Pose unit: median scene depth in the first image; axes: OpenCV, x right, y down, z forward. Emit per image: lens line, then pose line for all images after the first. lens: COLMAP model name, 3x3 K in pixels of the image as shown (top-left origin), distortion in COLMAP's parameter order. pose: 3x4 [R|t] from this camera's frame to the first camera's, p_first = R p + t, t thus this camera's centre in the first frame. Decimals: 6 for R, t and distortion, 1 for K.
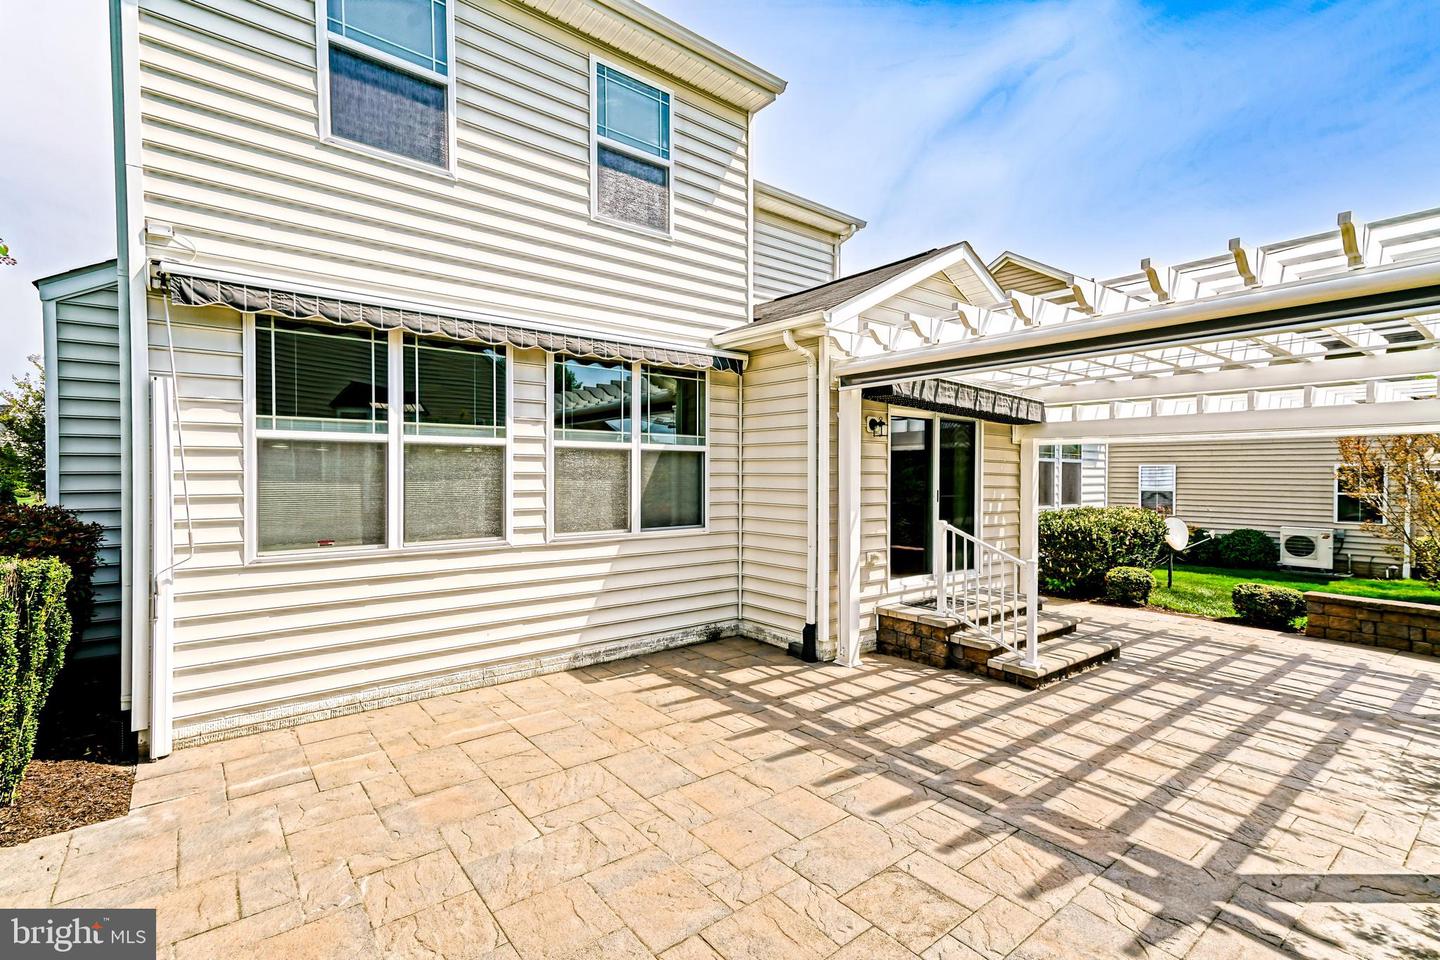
lens RADIAL K [[632.4, 0, 699.4], [0, 632.4, 490.4], [0, 0, 1]] dist [0.025734, 0.000075]
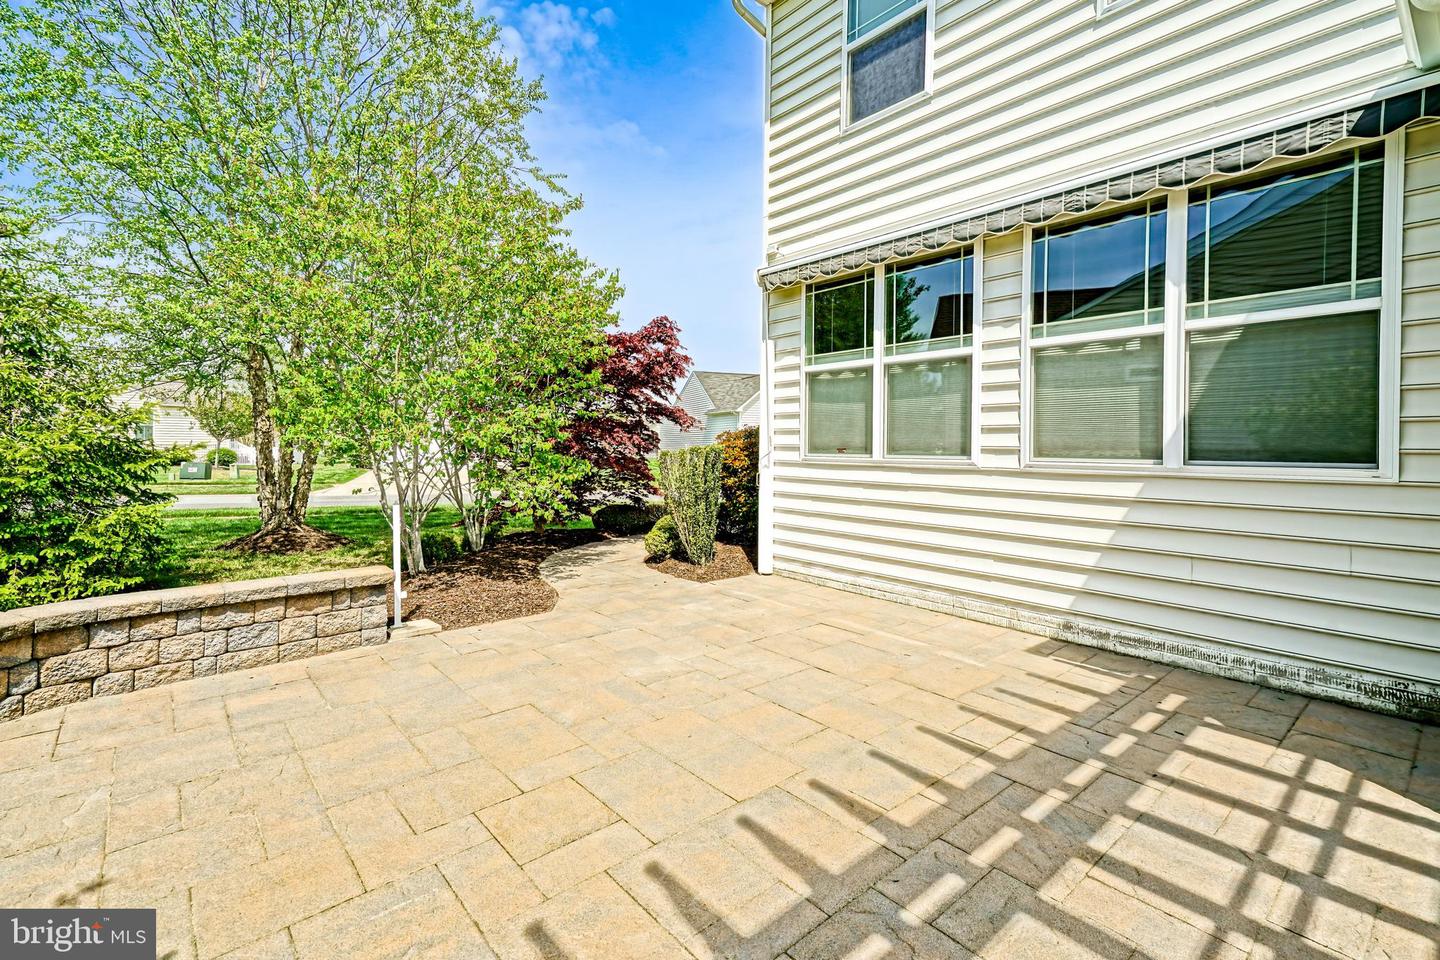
lens RADIAL K [[656.9, 0, 712.9], [0, 656.9, 459.7], [0, 0, 1]] dist [0.025394, -0.000028]
pose [[0.060680, 0.022685, -0.997899, 0.620618], [-0.038368, 0.999056, 0.020378, 0.074796], [0.997420, 0.037051, 0.061493, 0.589416]]
